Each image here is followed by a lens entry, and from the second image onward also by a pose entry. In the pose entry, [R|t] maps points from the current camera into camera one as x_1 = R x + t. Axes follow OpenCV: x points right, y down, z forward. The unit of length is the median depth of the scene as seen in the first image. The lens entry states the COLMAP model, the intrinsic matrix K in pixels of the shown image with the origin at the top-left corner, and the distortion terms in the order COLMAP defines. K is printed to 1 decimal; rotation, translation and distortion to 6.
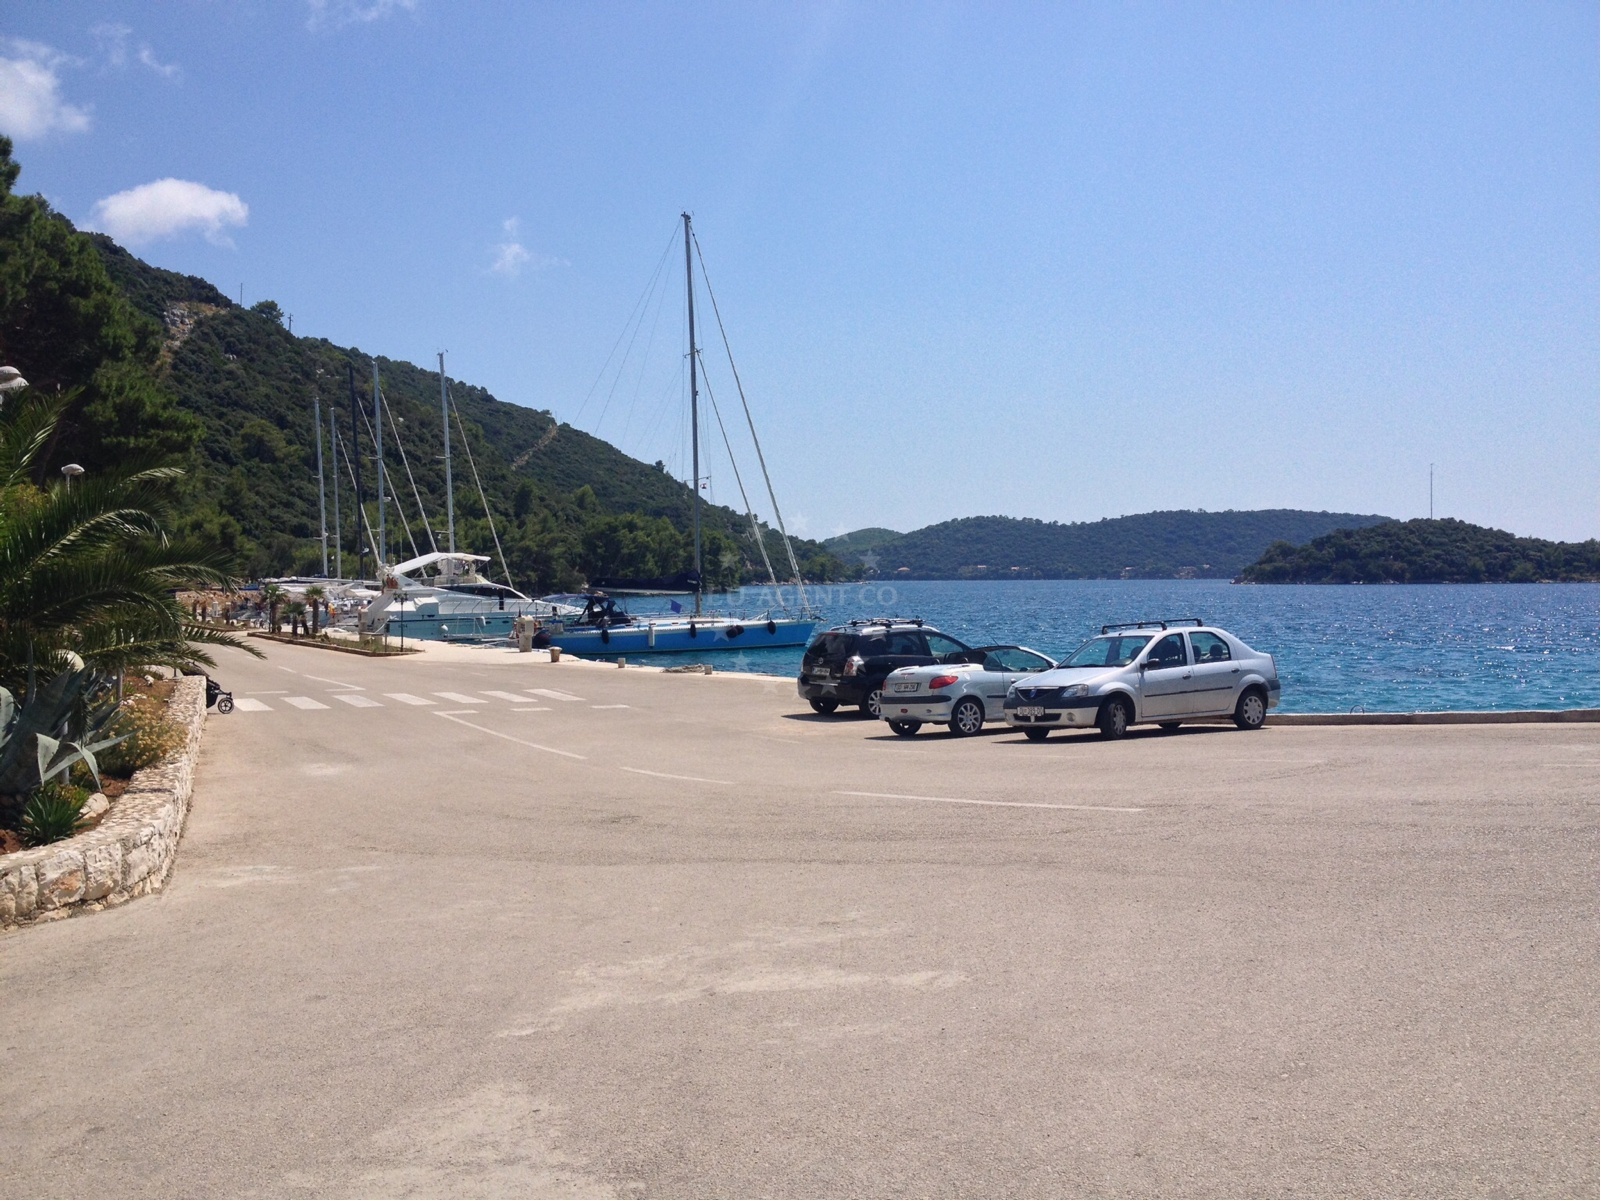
lens RADIAL K [[1247.7, 0, 798.9], [0, 1247.7, 598.8], [0, 0, 1]] dist [-0.044791, 0.009017]
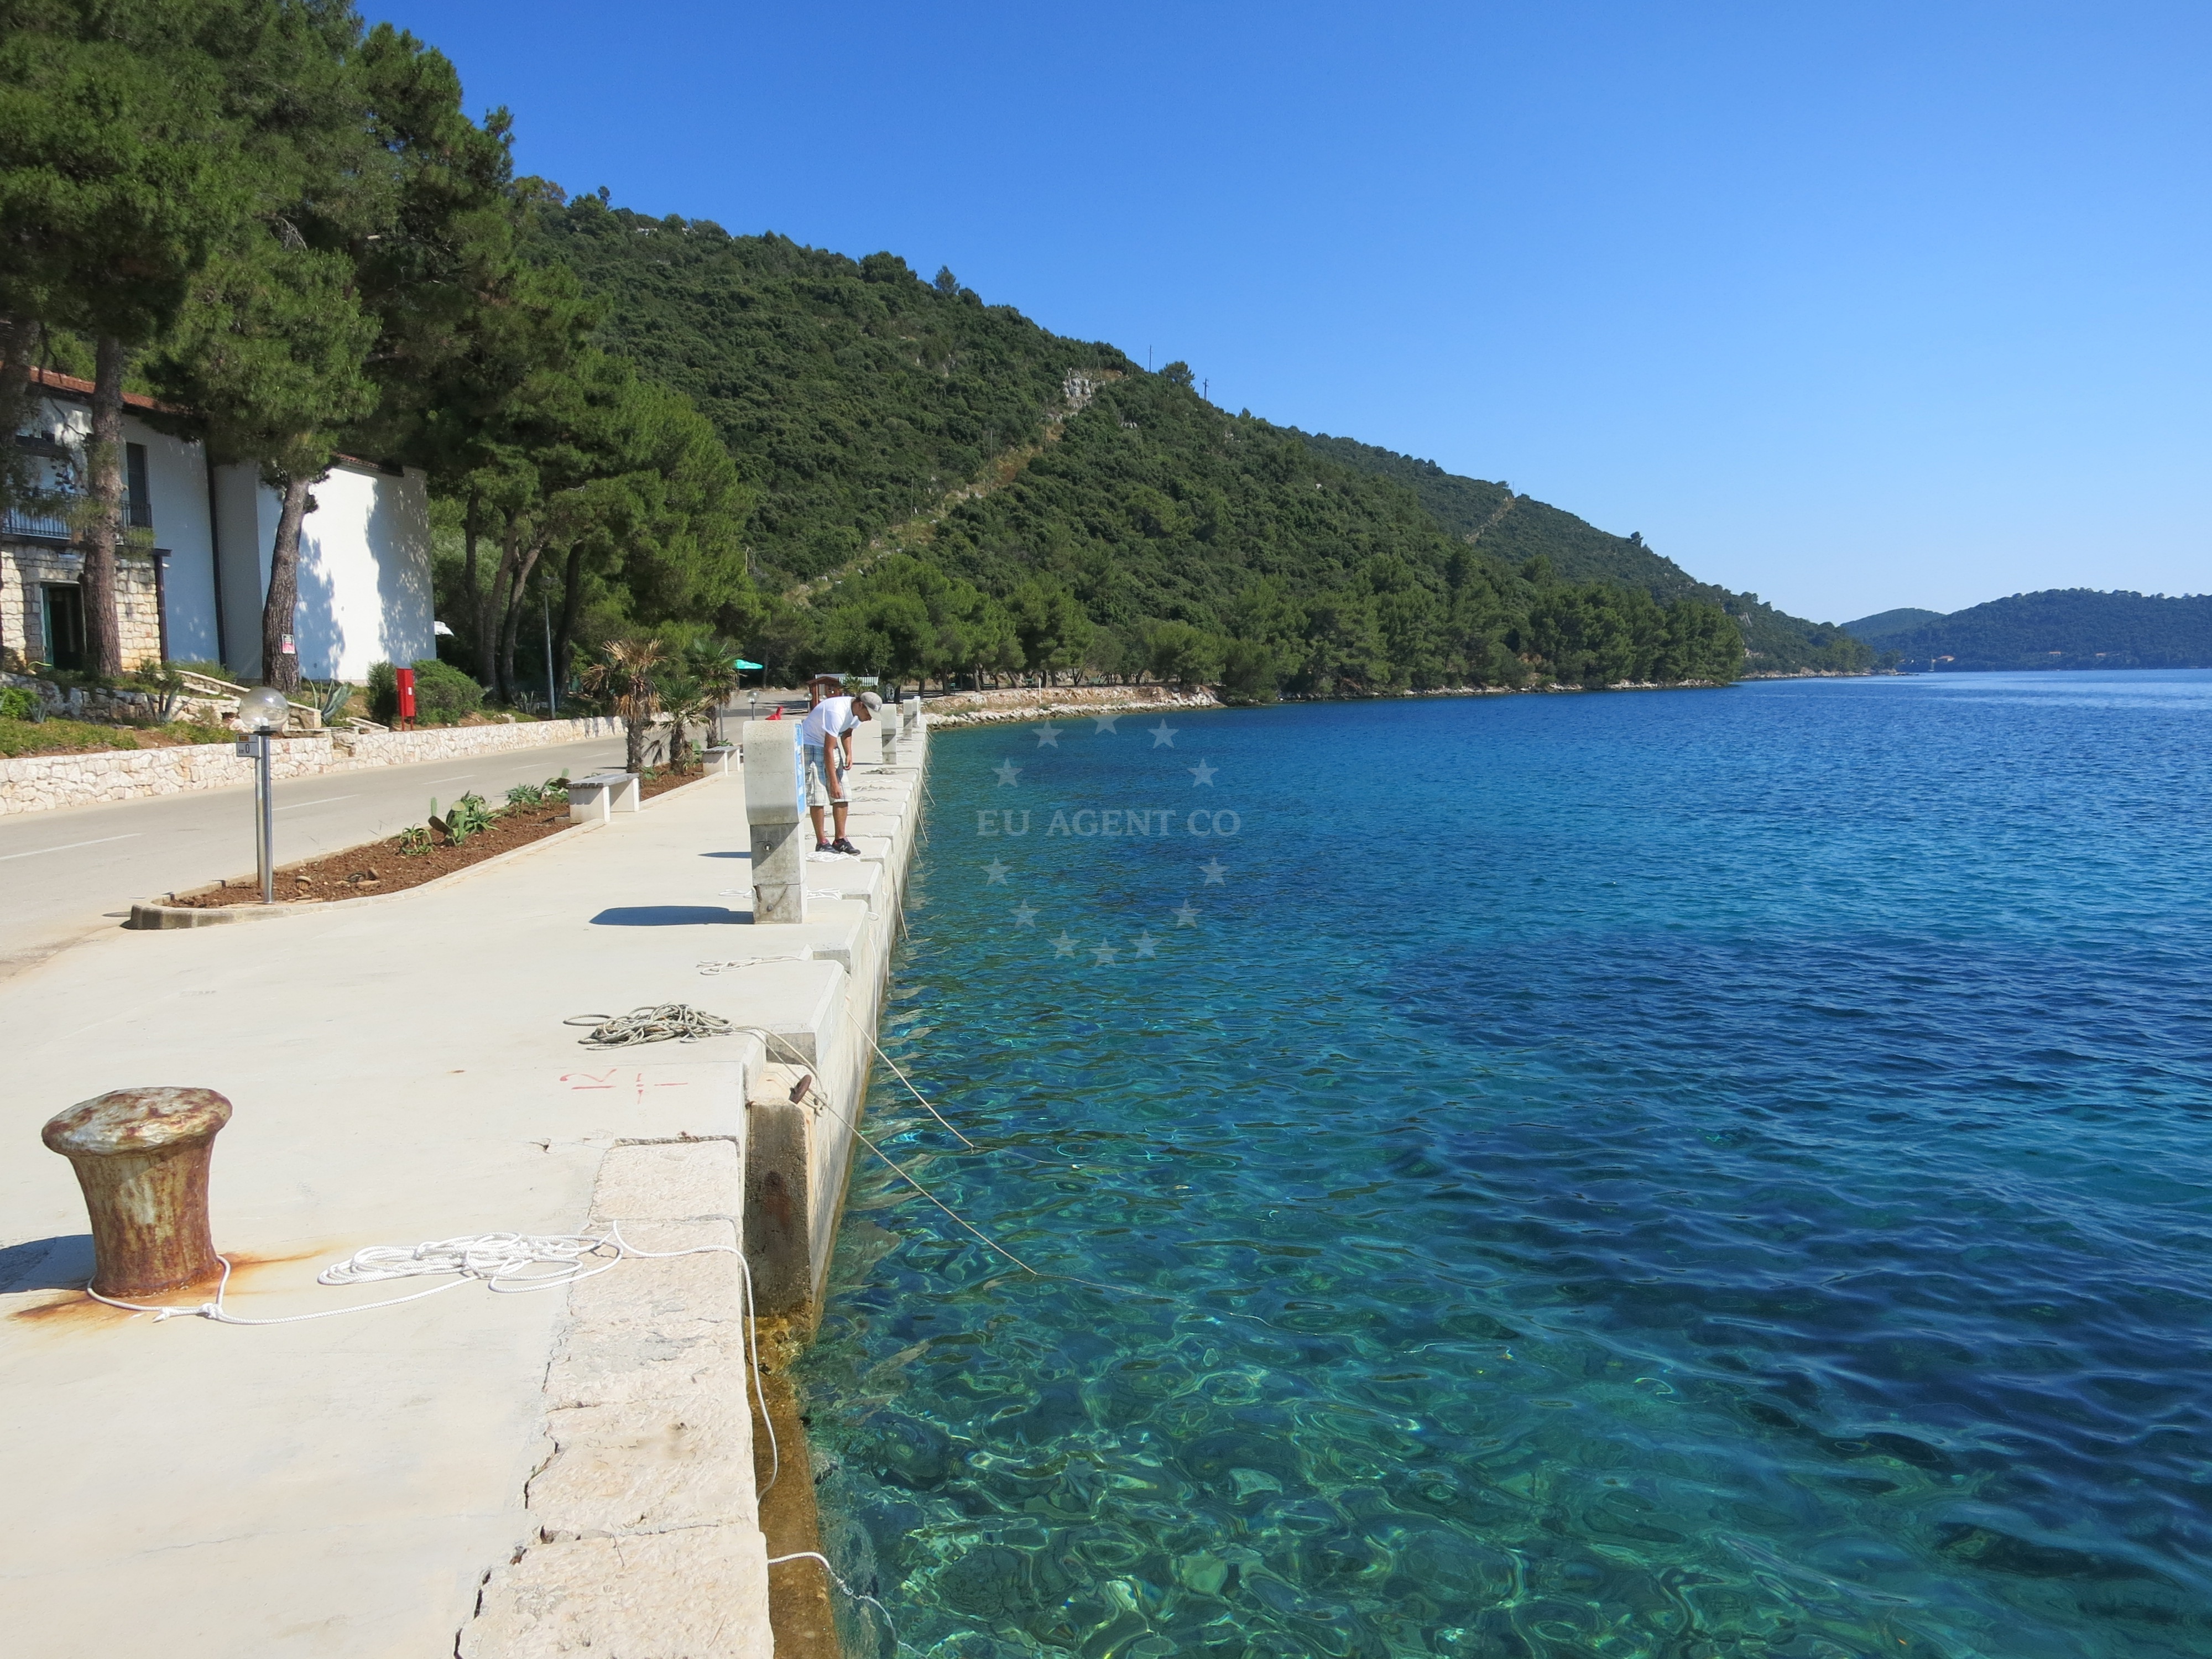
lens RADIAL K [[1723.8, 0, 1095.0], [0, 1723.8, 848.4], [0, 0, 1]] dist [-0.044791, 0.009017]
pose [[0.915895, 0.024695, -0.400658, 0.015432], [0.011505, 0.996081, 0.087694, -0.002610], [0.401253, -0.084928, 0.912022, -0.150875]]
